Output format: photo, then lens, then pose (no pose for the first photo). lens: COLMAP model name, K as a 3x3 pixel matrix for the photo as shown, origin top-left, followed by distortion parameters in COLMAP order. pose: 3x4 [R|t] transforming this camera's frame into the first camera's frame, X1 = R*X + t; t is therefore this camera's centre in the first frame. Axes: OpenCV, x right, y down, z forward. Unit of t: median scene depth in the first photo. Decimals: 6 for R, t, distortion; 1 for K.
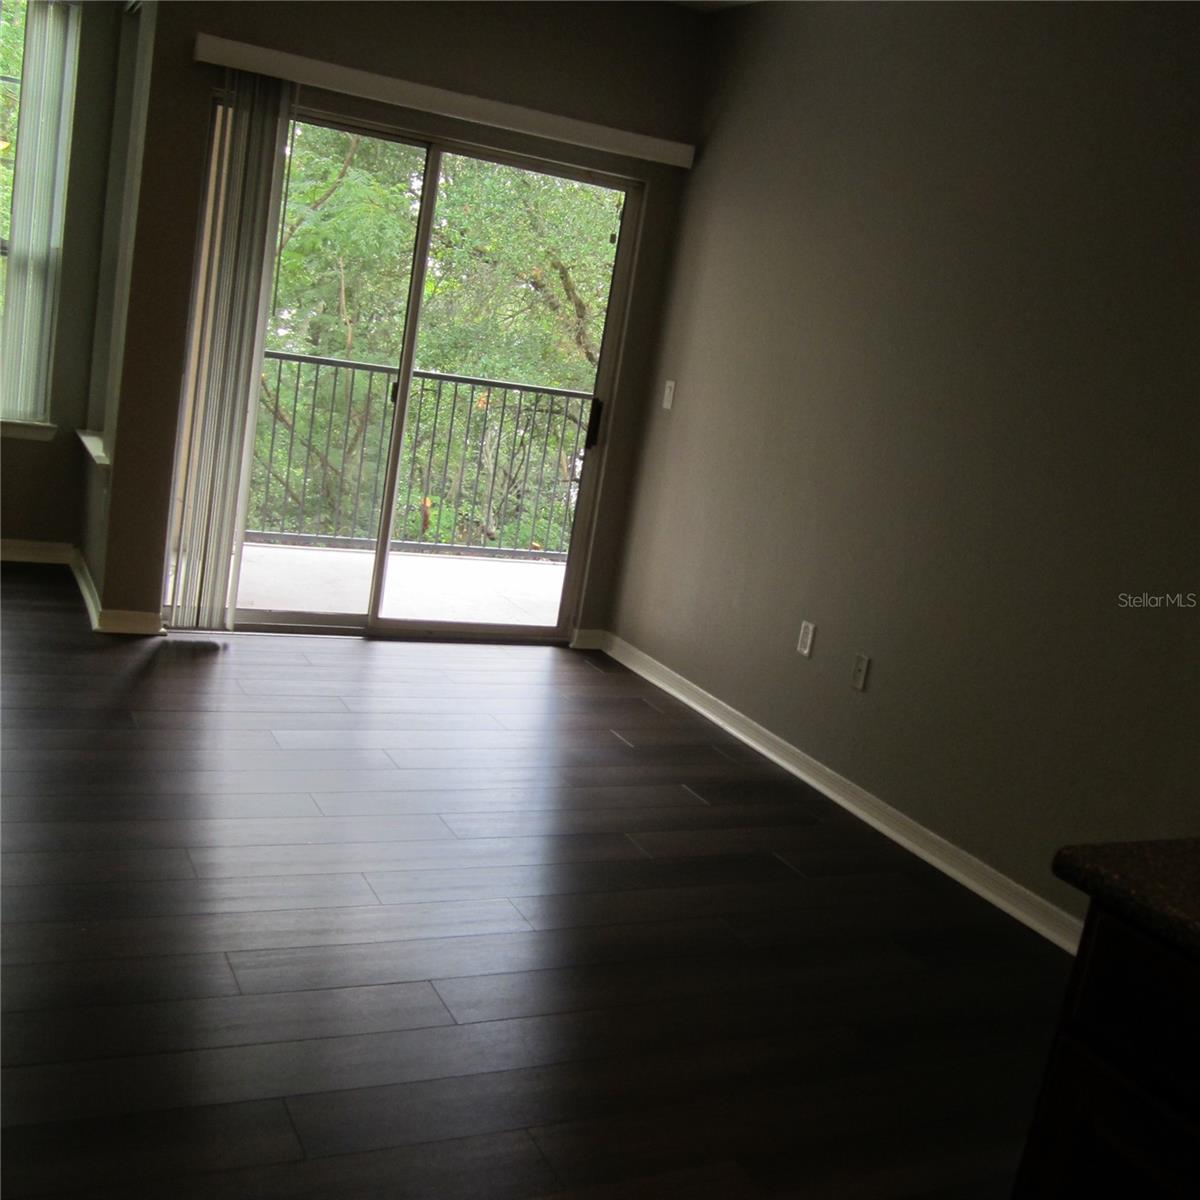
lens RADIAL K [[1329.1, 0, 600.0], [0, 1329.1, 600.0], [0, 0, 1]] dist [-0.012254, -0.060102]
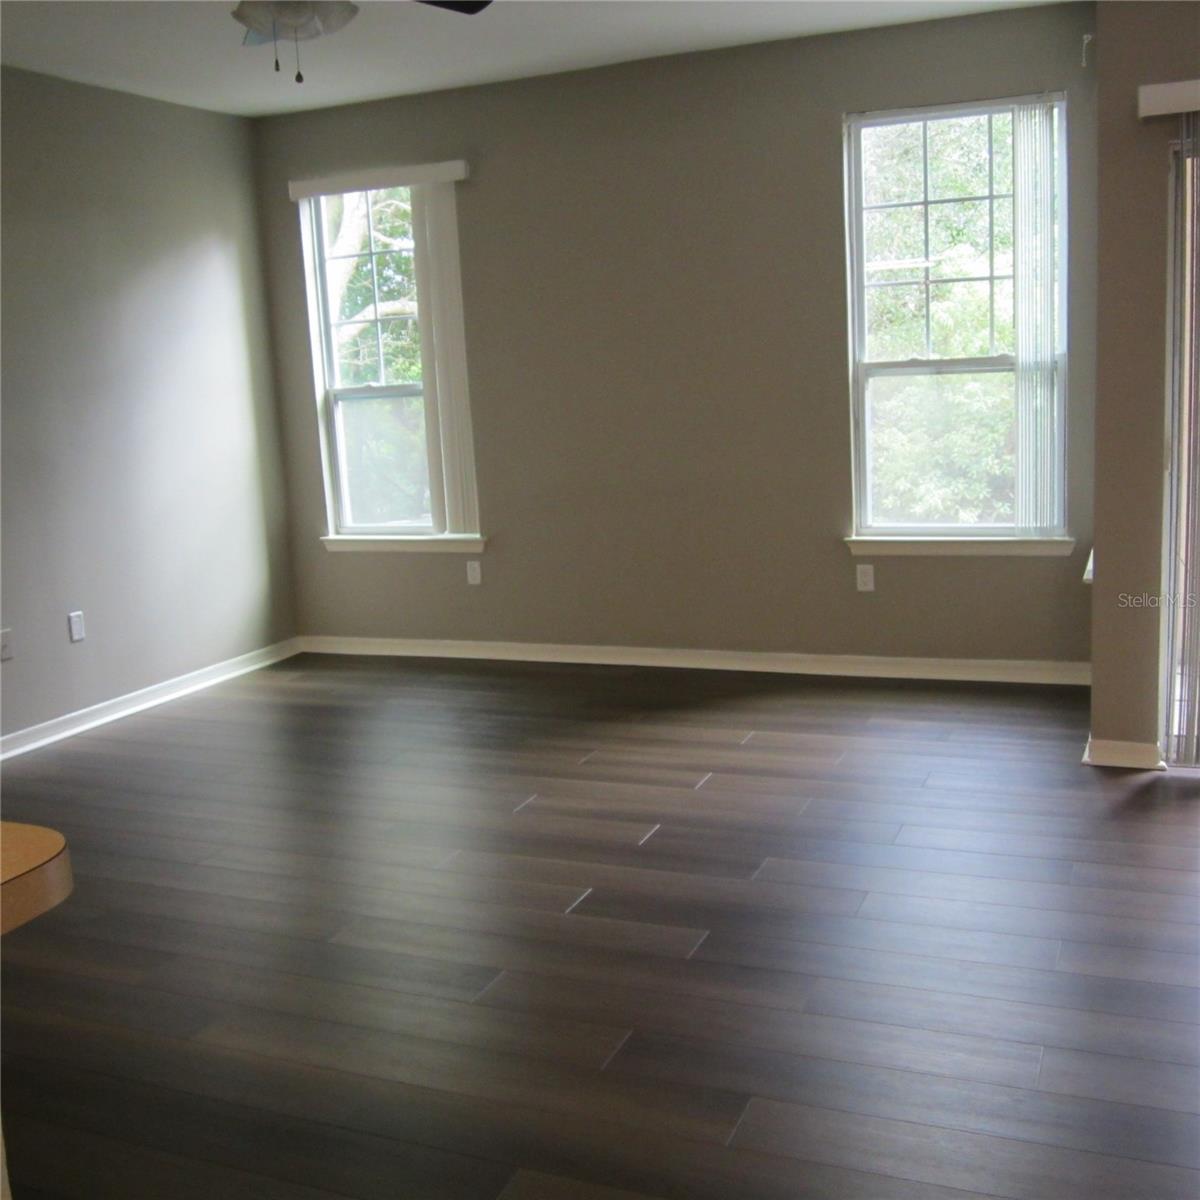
lens RADIAL K [[1329.1, 0, 600.0], [0, 1329.1, 600.0], [0, 0, 1]] dist [-0.012254, -0.060102]
pose [[0.624450, -0.059009, -0.778833, 0.115312], [-0.002860, 0.996963, -0.077829, -0.014945], [0.781060, 0.050828, 0.622384, 0.160262]]
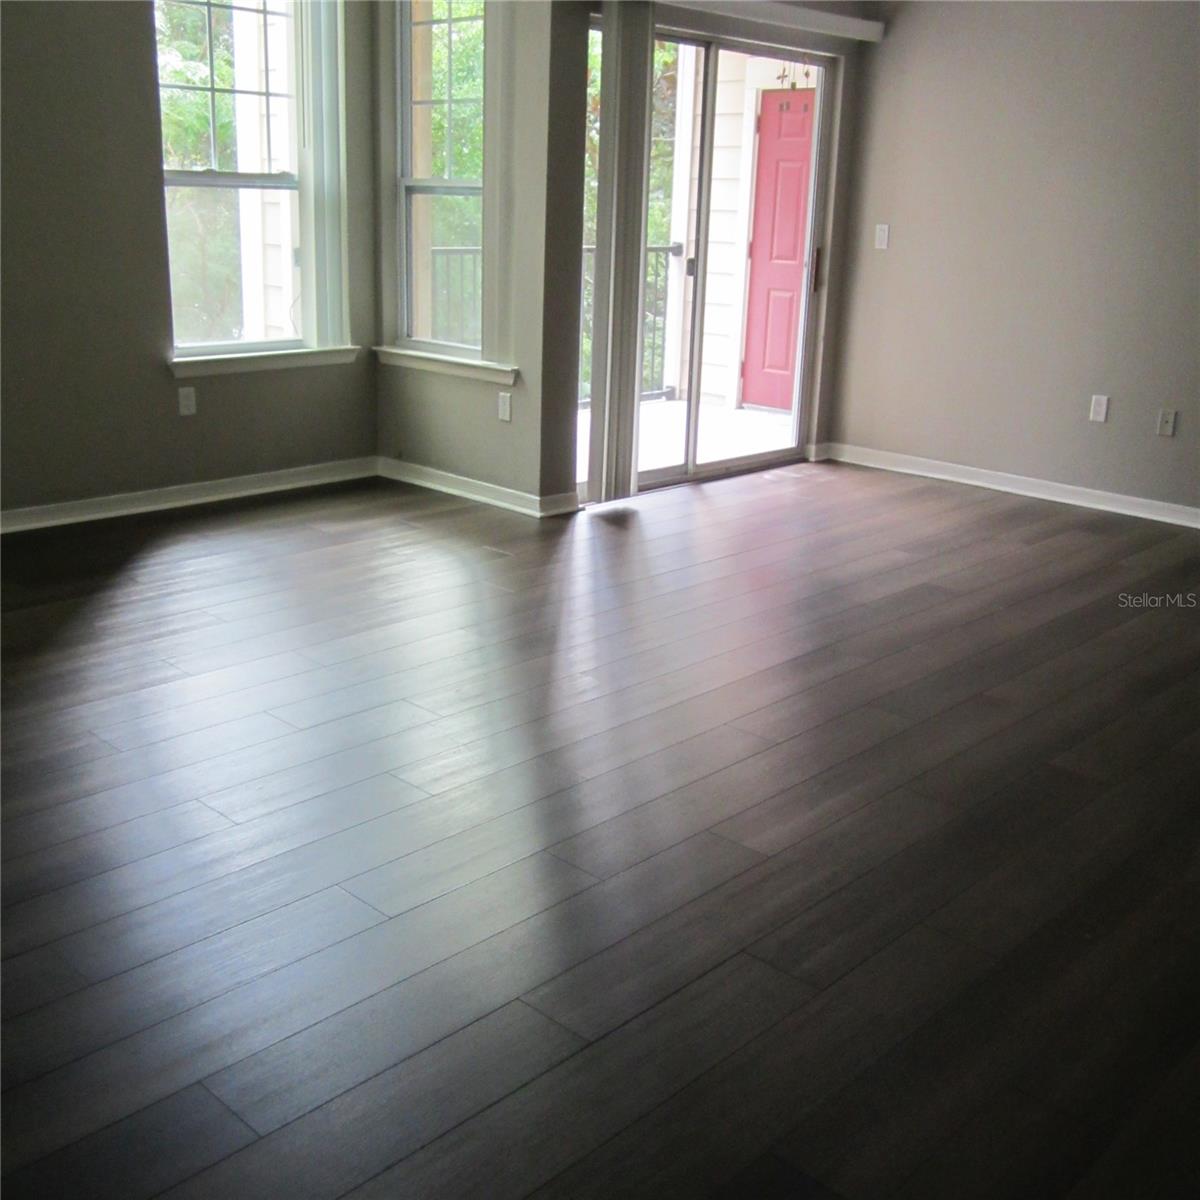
lens RADIAL K [[1290.8, 0, 600.0], [0, 1290.8, 600.0], [0, 0, 1]] dist [-0.004691, -0.005648]
pose [[0.931633, -0.222676, 0.287187, -0.601420], [0.182231, 0.969994, 0.160946, -0.069425], [-0.314408, -0.097608, 0.944256, -0.064145]]
